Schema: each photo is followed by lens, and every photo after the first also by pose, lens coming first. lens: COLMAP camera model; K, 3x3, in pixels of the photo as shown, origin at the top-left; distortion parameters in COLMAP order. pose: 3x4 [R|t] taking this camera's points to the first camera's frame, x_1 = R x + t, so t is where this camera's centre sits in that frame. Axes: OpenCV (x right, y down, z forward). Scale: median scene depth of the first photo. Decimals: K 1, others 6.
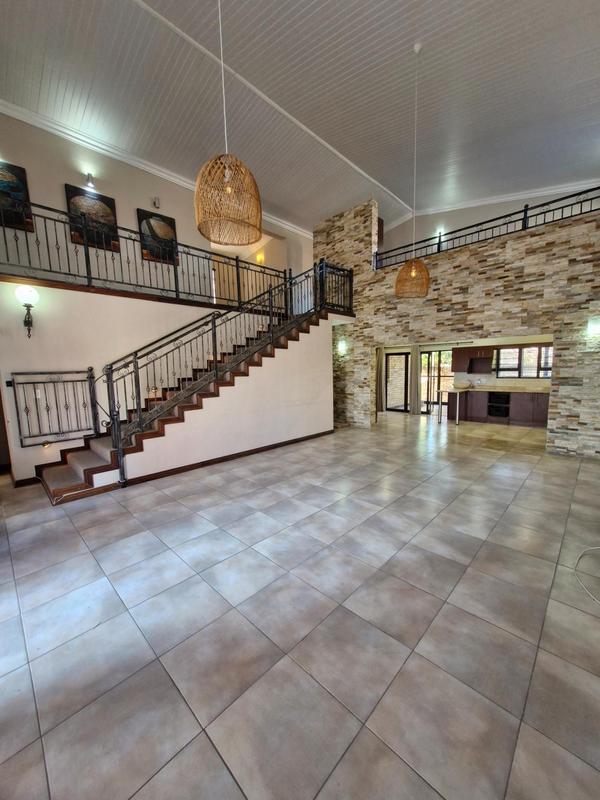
lens RADIAL K [[312.3, 0, 302.8], [0, 312.3, 404.4], [0, 0, 1]] dist [0.000437, 0.000739]
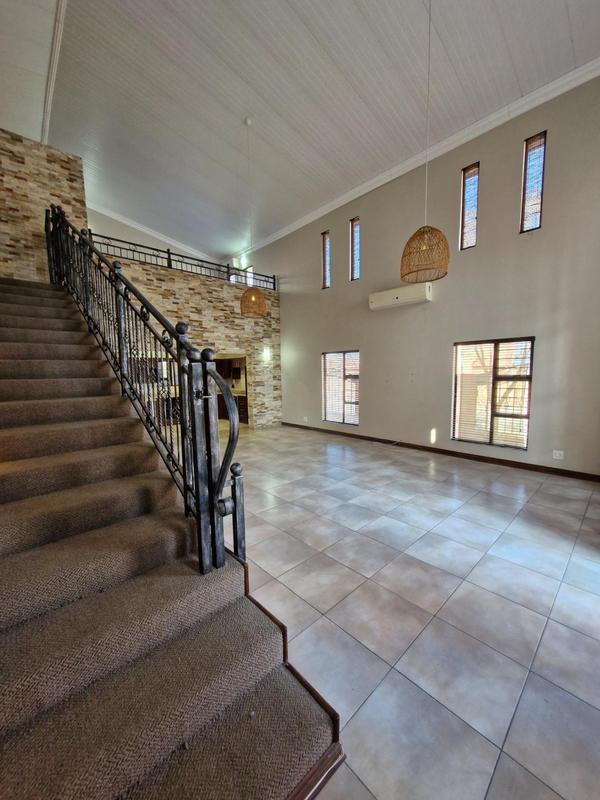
lens RADIAL K [[312.3, 0, 297.1], [0, 312.3, 399.7], [0, 0, 1]] dist [0.000437, 0.000739]
pose [[0.055738, -0.065276, 0.996309, -0.730129], [0.127557, 0.990149, 0.057737, -0.055494], [-0.990264, 0.123868, 0.063515, 0.643638]]
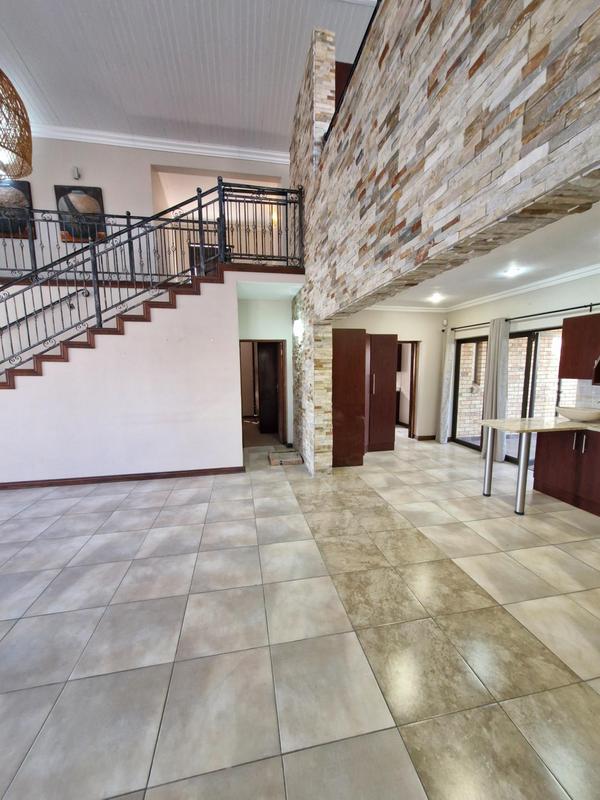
lens RADIAL K [[312.3, 0, 295.6], [0, 312.3, 407.8], [0, 0, 1]] dist [0.000437, 0.000739]
pose [[0.815833, 0.089890, -0.571258, 0.693460], [-0.073939, 0.995952, 0.051123, -0.096579], [0.573541, 0.000530, 0.819177, 0.749502]]
